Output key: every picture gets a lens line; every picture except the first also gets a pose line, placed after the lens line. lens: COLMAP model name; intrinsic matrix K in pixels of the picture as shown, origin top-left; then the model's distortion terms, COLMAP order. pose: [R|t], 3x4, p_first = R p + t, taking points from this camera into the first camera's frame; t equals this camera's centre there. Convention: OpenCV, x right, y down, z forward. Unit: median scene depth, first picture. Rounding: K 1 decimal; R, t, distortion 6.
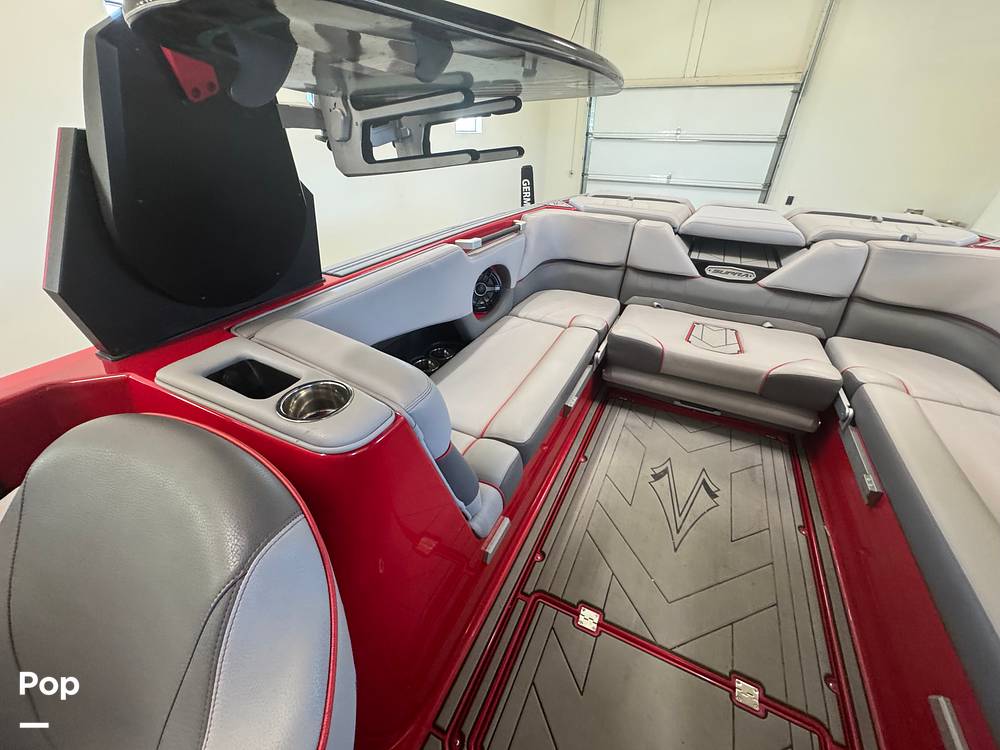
lens RADIAL K [[394.5, 0, 500.4], [0, 394.5, 371.7], [0, 0, 1]] dist [-0.002770, -0.000261]
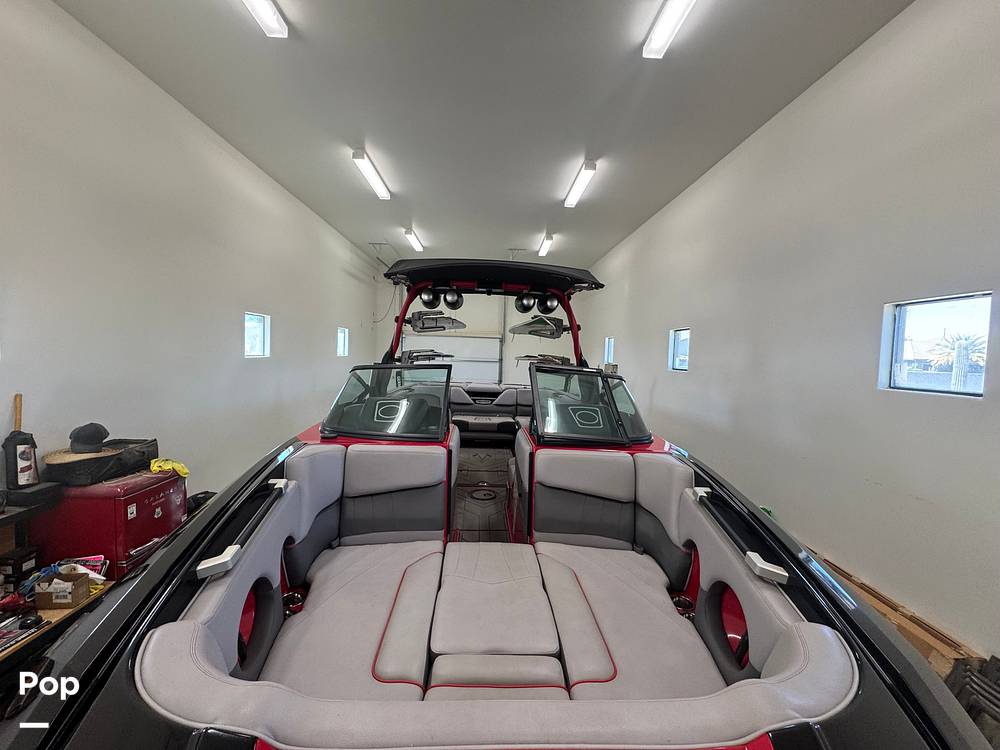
lens RADIAL K [[394.5, 0, 500.4], [0, 394.5, 371.7], [0, 0, 1]] dist [-0.002770, -0.000261]
pose [[0.872038, -0.001542, 0.489436, -0.839337], [0.232085, 0.881723, -0.410733, 0.879752], [-0.430914, 0.471765, 0.769254, -1.597981]]
